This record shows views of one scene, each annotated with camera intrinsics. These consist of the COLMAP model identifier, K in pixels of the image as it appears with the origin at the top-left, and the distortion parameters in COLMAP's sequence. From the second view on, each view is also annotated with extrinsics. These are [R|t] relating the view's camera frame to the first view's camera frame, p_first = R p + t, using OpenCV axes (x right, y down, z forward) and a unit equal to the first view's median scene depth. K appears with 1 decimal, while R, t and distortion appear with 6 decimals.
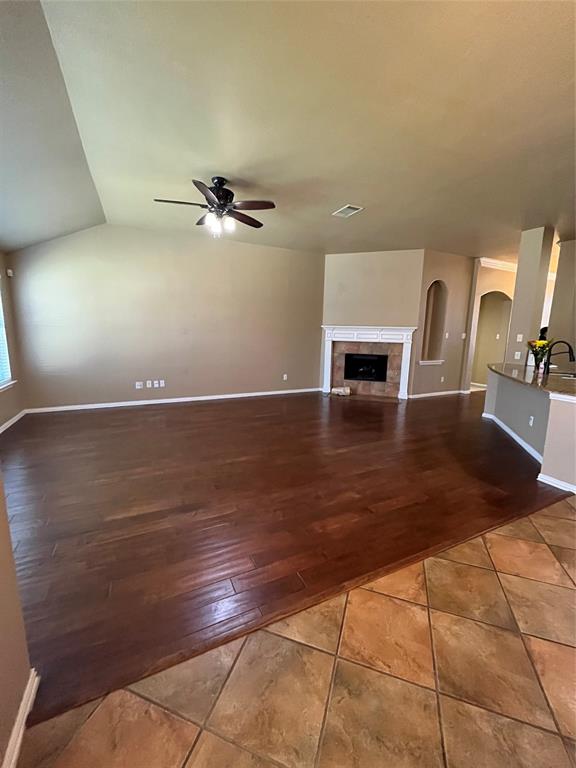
lens RADIAL K [[308.1, 0, 289.5], [0, 308.1, 381.6], [0, 0, 1]] dist [-0.007455, 0.000176]
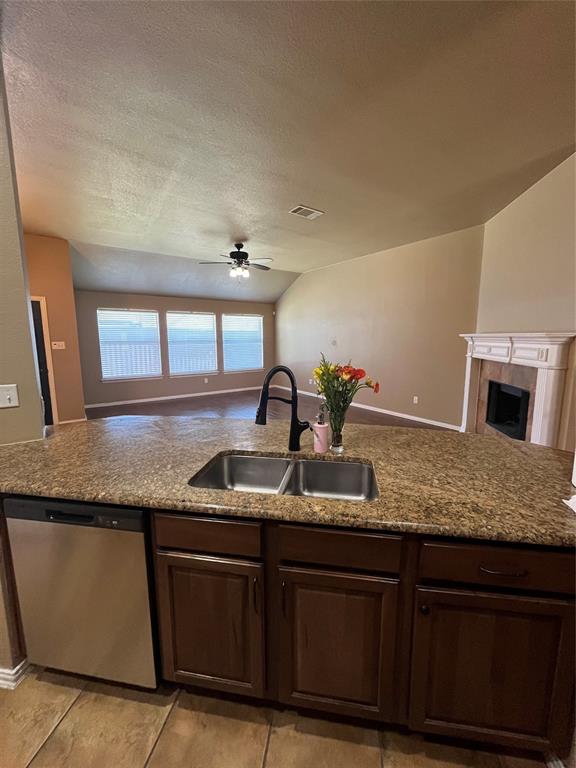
lens RADIAL K [[308.1, 0, 289.5], [0, 308.1, 381.6], [0, 0, 1]] dist [-0.007455, 0.000176]
pose [[0.164497, 0.120510, -0.978988, 0.710881], [-0.155931, 0.983205, 0.094828, -0.086855], [0.973974, 0.137056, 0.180525, 0.537012]]
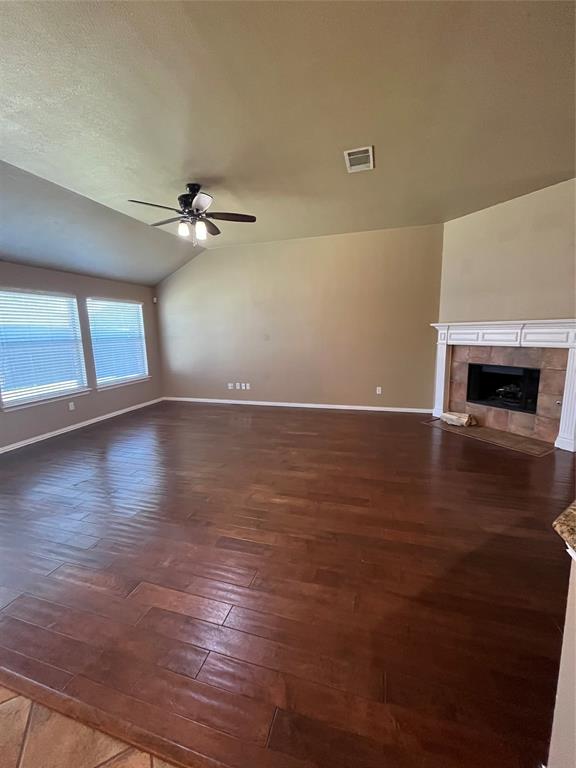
lens RADIAL K [[308.1, 0, 289.5], [0, 308.1, 381.6], [0, 0, 1]] dist [-0.007455, 0.000176]
pose [[0.736725, 0.071984, -0.672350, 0.355065], [-0.073013, 0.996973, 0.026735, -0.042135], [0.672239, 0.029394, 0.739750, 0.251150]]
